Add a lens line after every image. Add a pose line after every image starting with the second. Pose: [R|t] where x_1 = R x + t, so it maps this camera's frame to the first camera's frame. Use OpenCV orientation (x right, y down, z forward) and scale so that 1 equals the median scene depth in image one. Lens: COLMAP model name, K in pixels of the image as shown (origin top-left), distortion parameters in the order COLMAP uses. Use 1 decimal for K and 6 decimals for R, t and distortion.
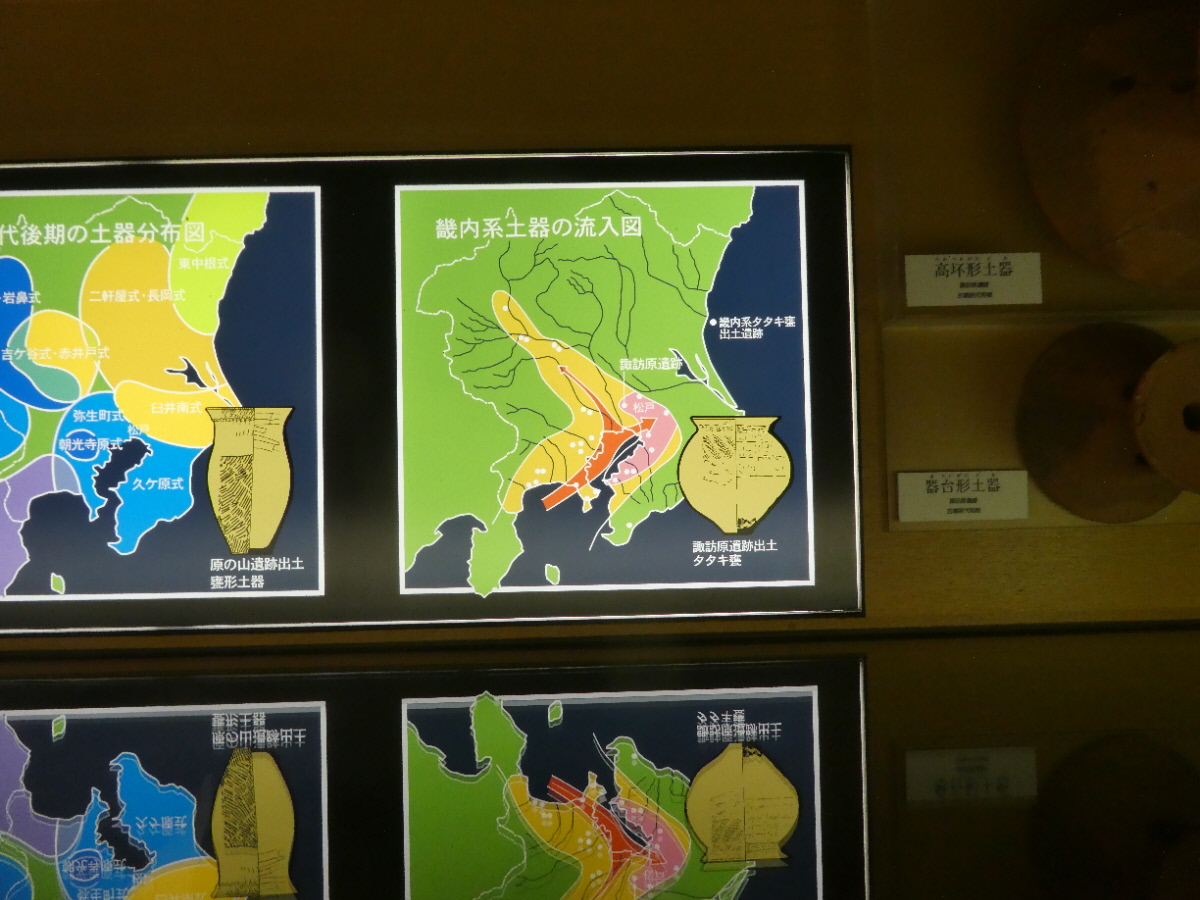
lens RADIAL K [[789.4, 0, 599.8], [0, 789.4, 444.8], [0, 0, 1]] dist [0.002881, -0.004800]
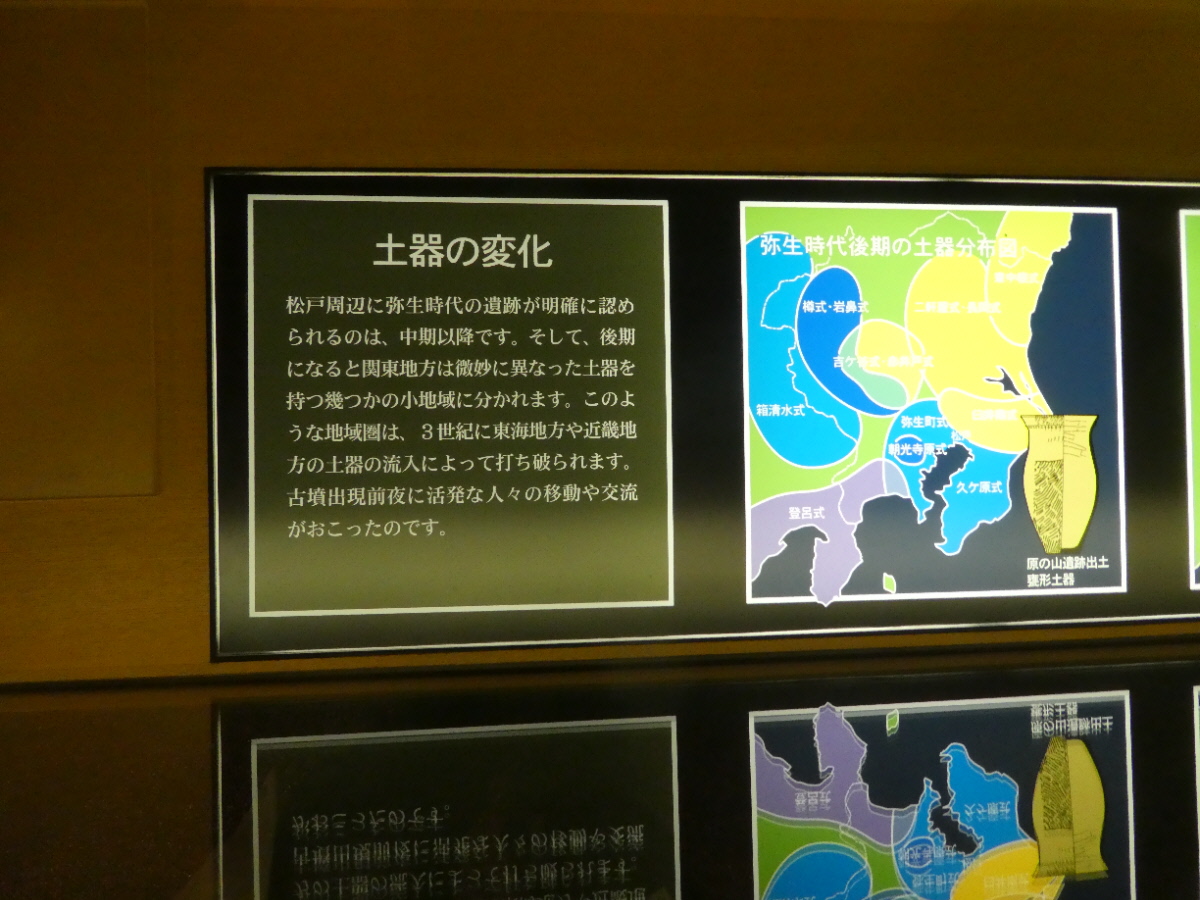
lens RADIAL K [[840.6, 0, 602.5], [0, 840.6, 457.7], [0, 0, 1]] dist [-0.010518, -0.001172]
pose [[0.995737, 0.003220, 0.092177, -1.158977], [-0.003305, 0.999994, 0.000770, 0.011038], [-0.092174, -0.001071, 0.995742, -0.062086]]
